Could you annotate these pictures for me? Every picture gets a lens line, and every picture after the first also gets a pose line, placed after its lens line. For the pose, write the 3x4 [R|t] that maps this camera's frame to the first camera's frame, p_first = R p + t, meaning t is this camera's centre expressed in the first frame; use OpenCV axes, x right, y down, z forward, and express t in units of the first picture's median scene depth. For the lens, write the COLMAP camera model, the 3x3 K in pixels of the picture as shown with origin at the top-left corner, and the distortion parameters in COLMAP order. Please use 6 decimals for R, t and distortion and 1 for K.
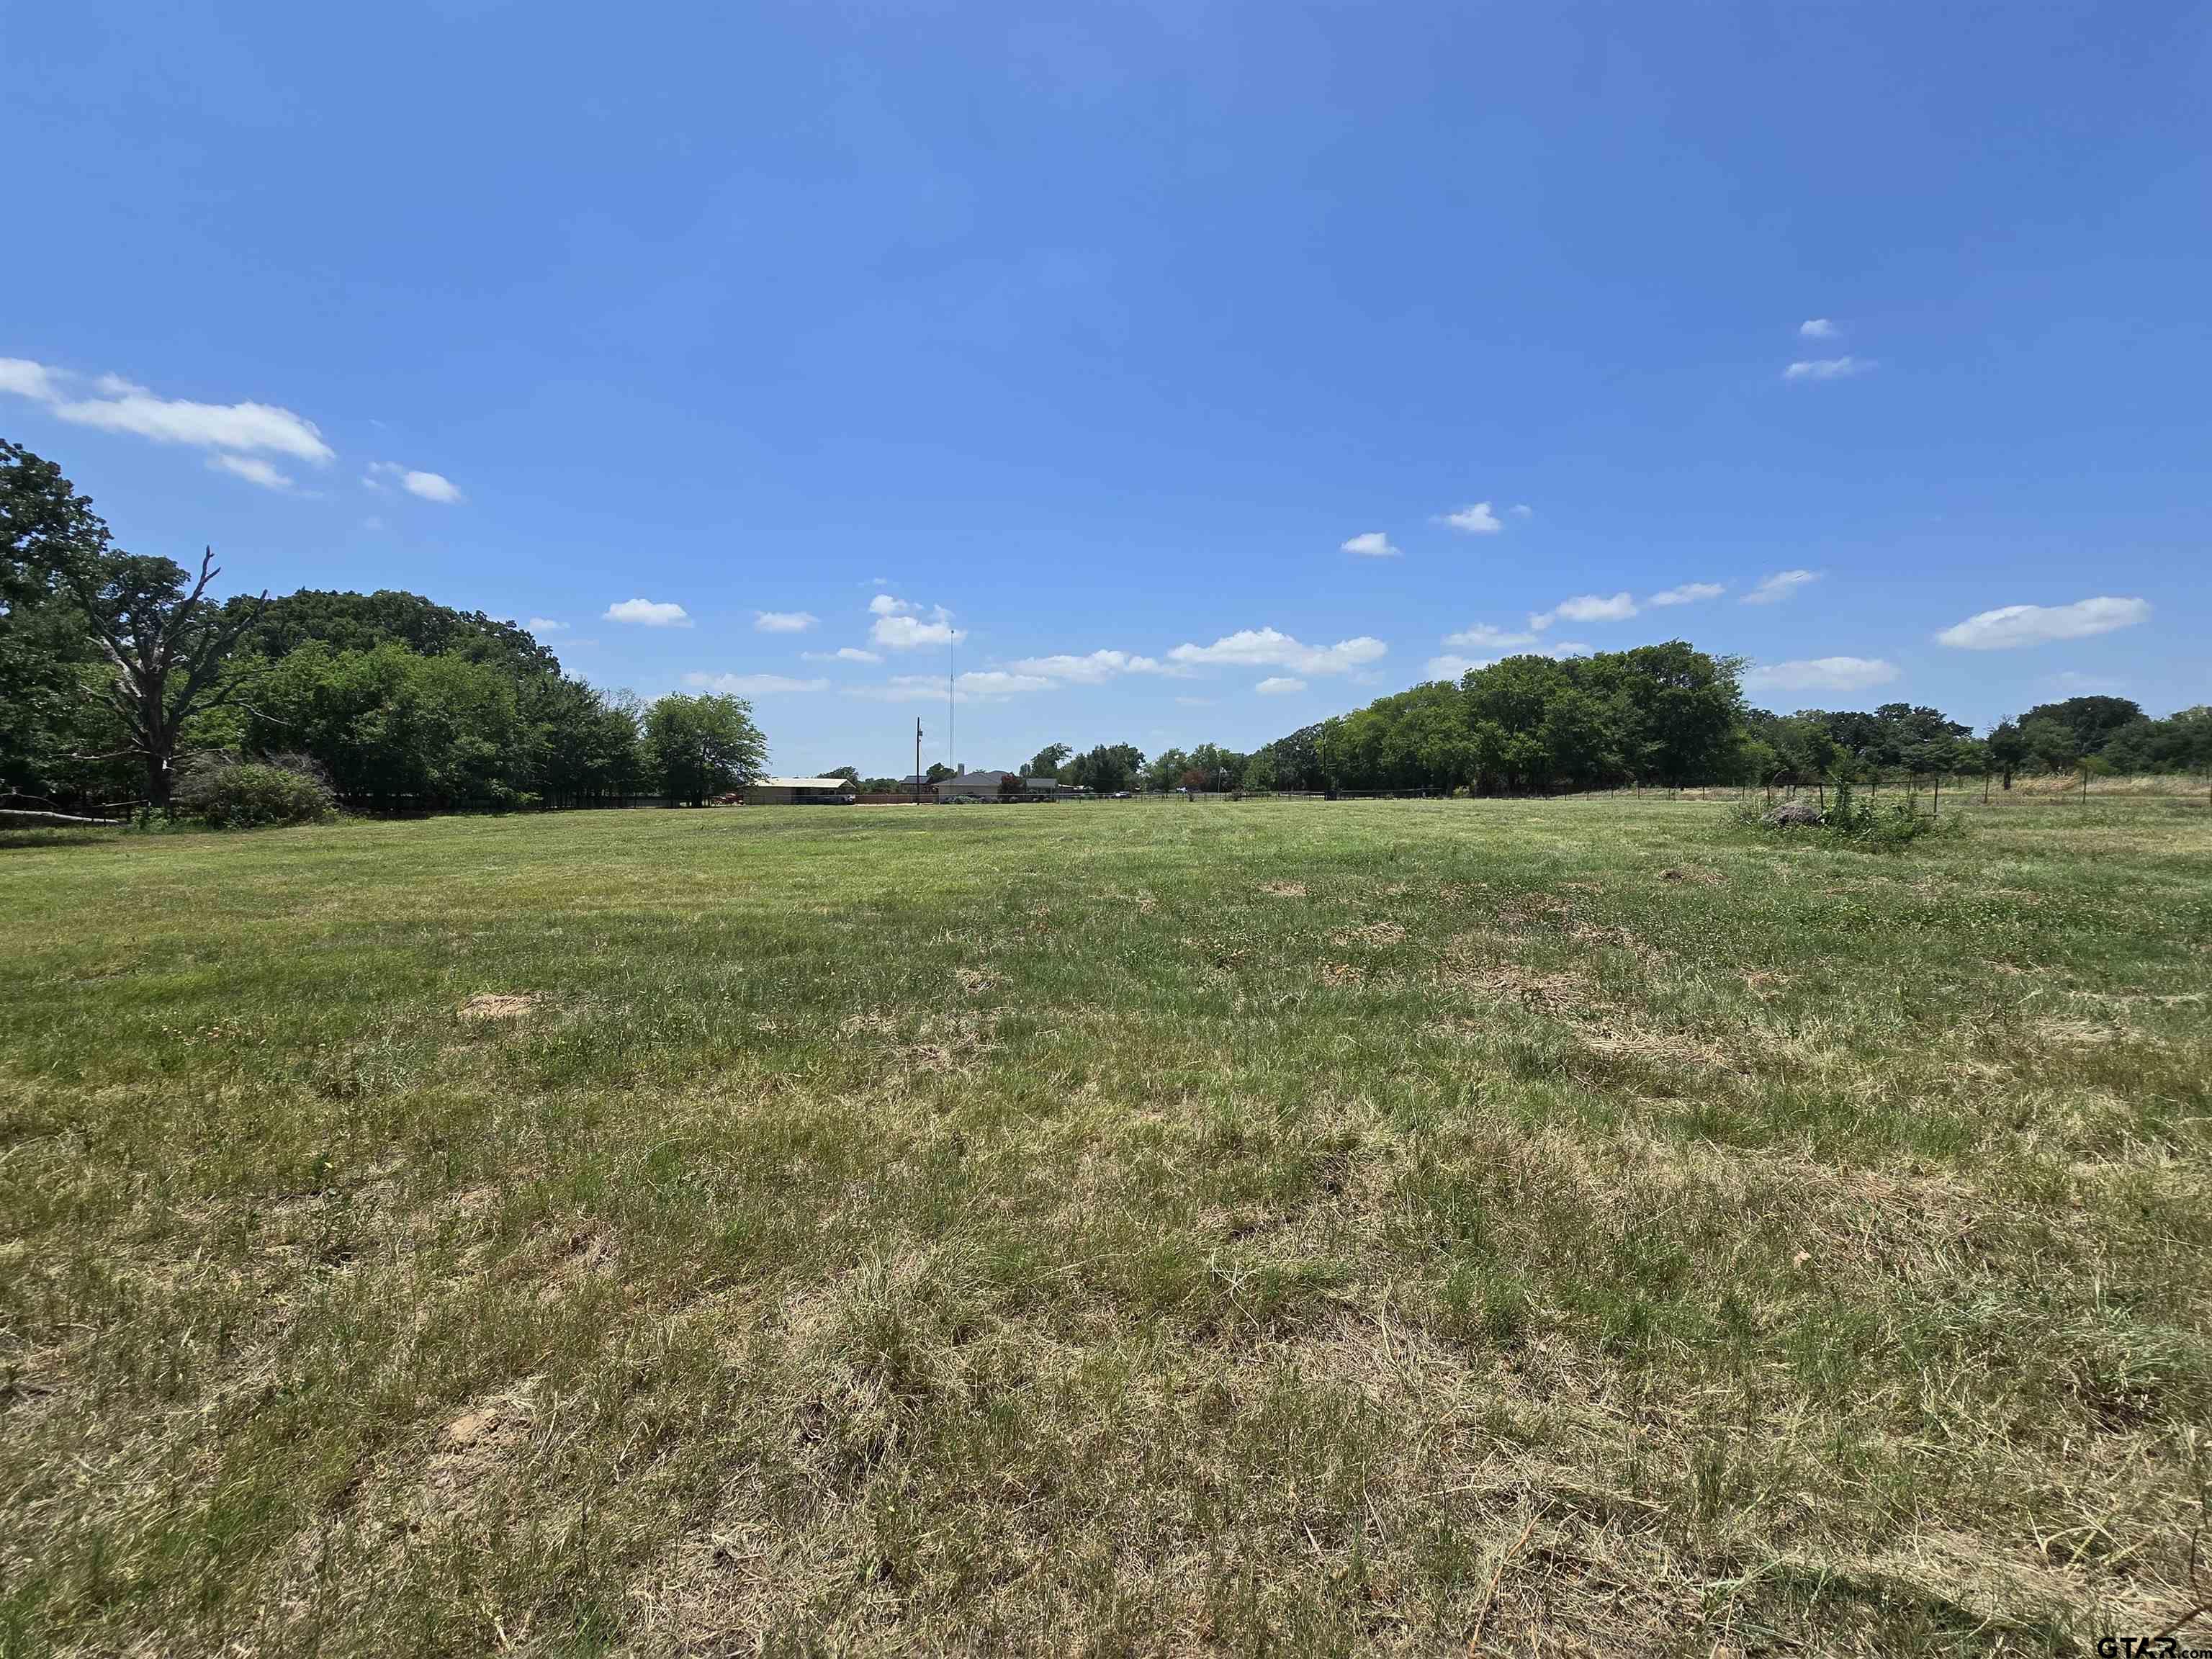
lens RADIAL K [[898.3, 0, 1106.0], [0, 898.3, 829.5], [0, 0, 1]] dist [-0.001366, -0.000233]
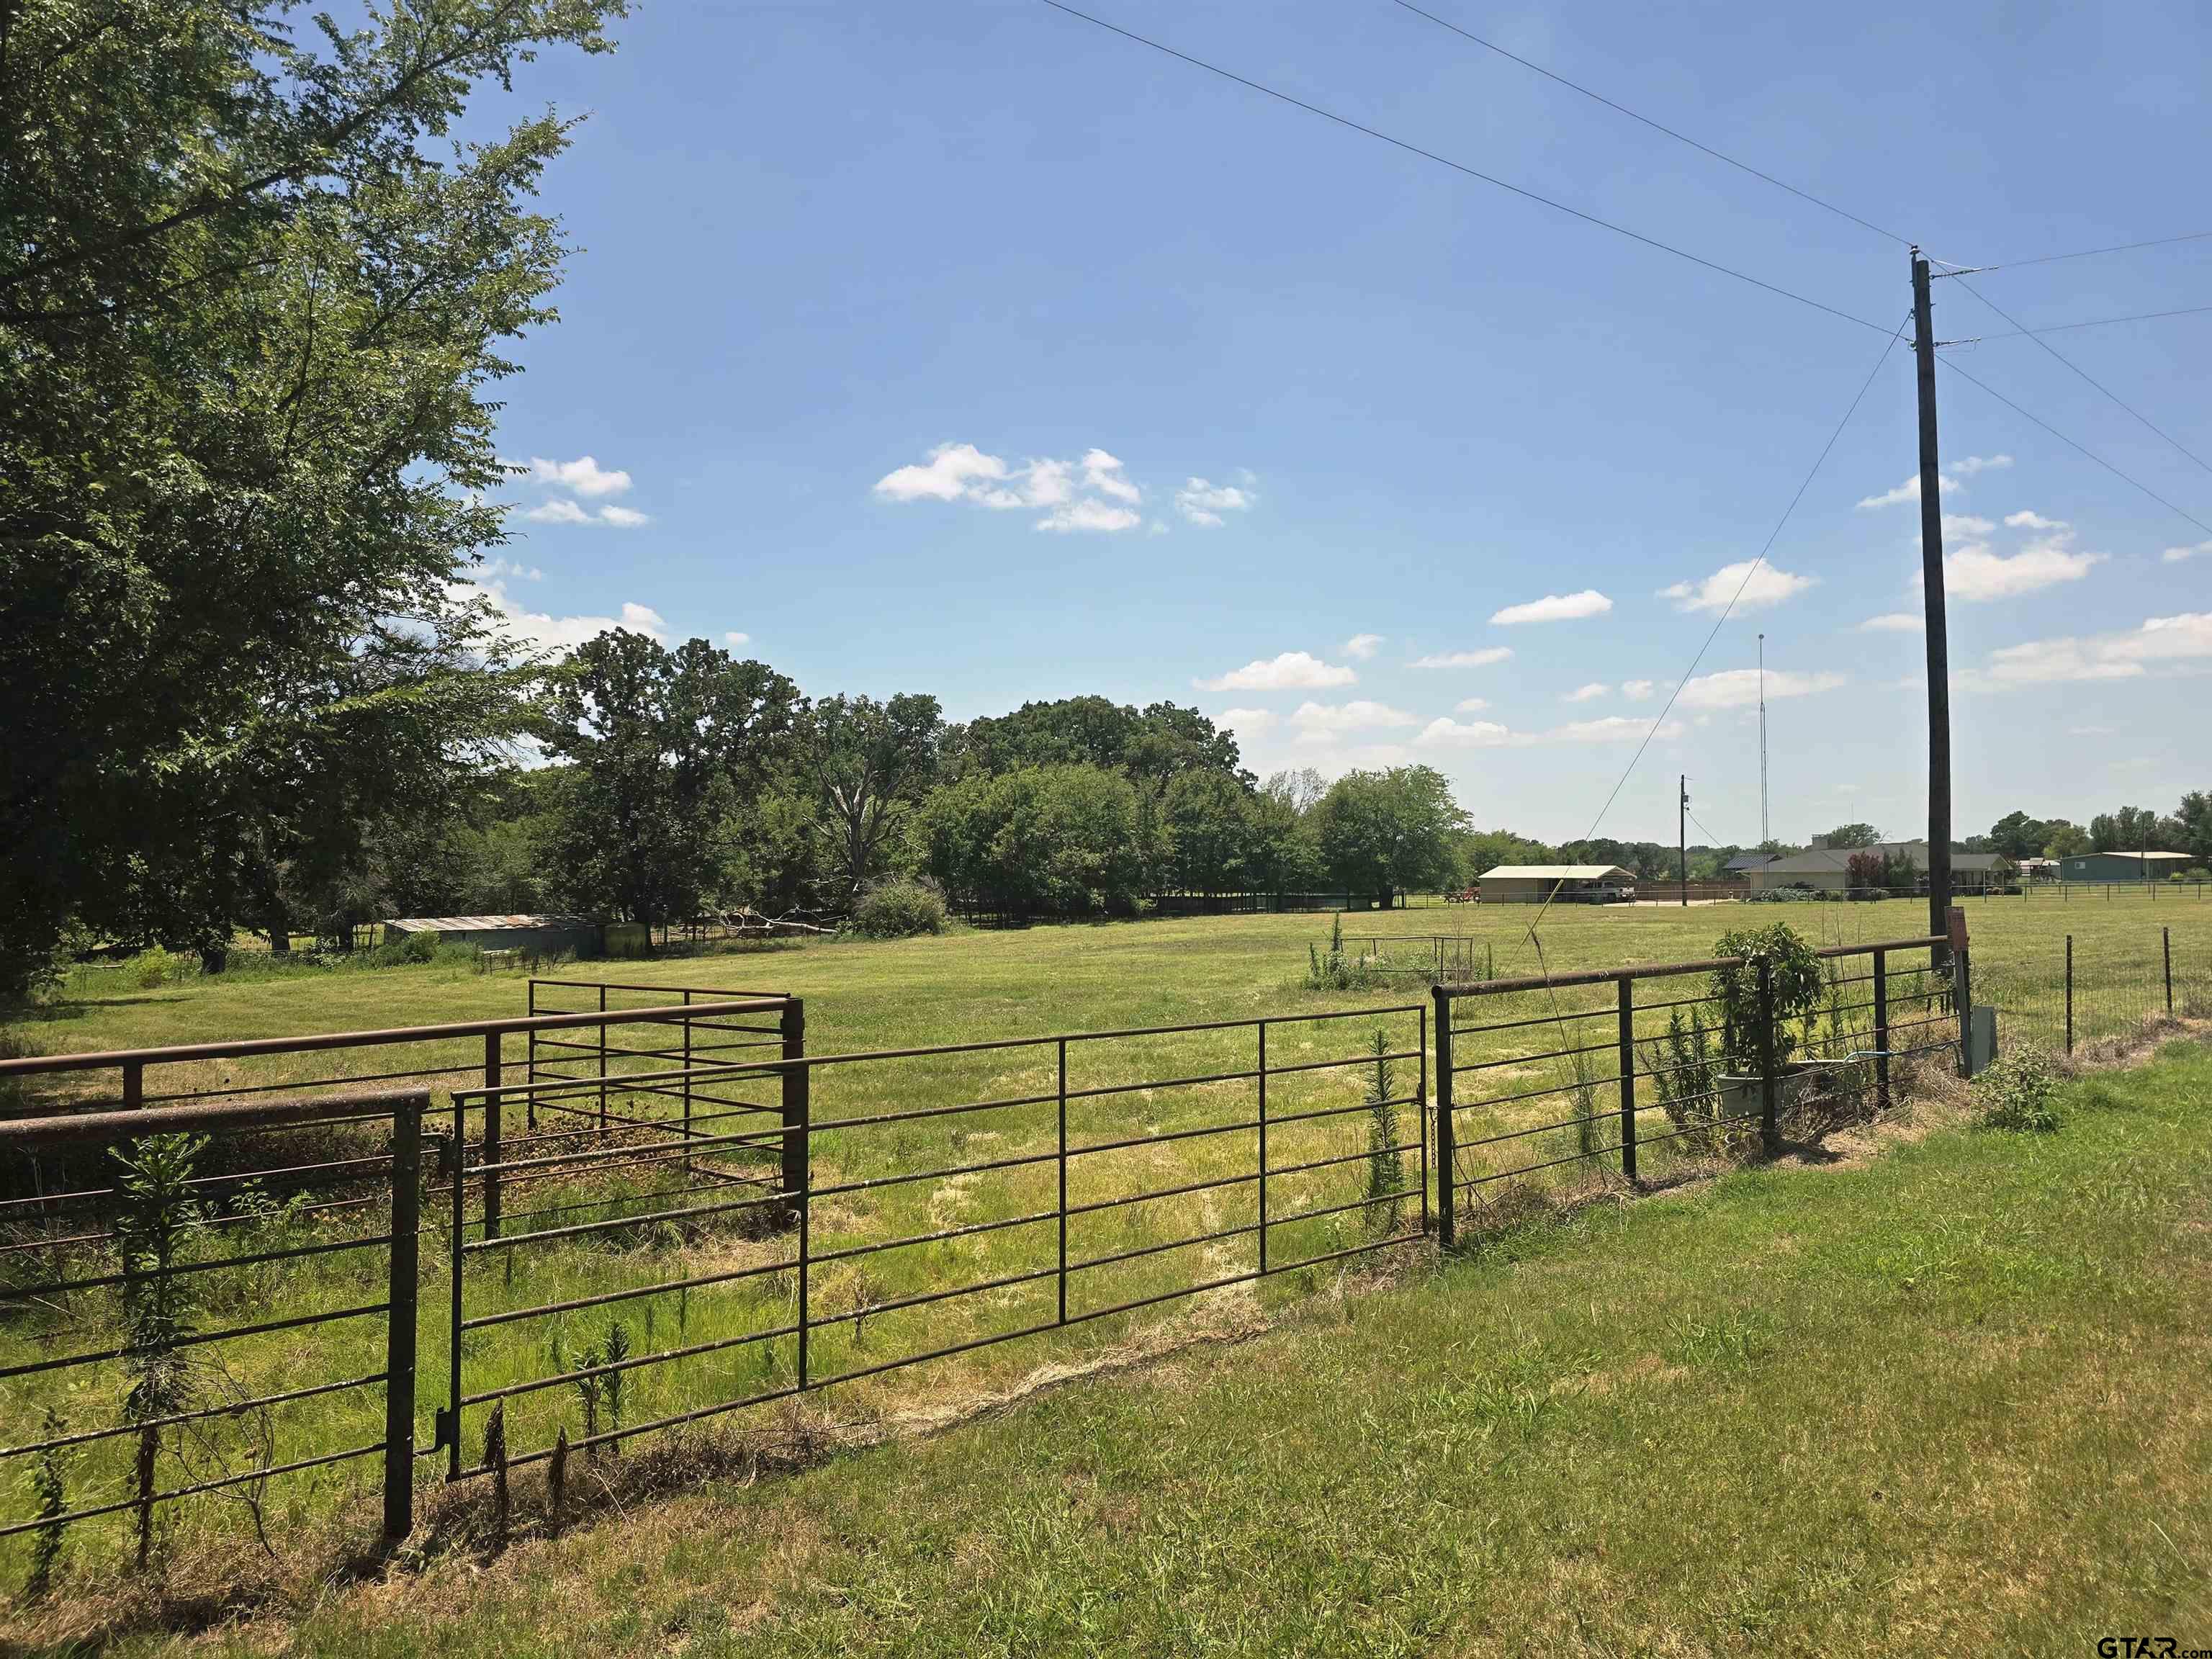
lens RADIAL K [[1501.4, 0, 1106.0], [0, 1501.4, 829.5], [0, 0, 1]] dist [0.000571, 0.000172]
pose [[0.699272, -0.051648, -0.712987, 0.409769], [0.000208, 0.997401, -0.072047, -0.001038], [0.714856, 0.050232, 0.697466, -0.130321]]
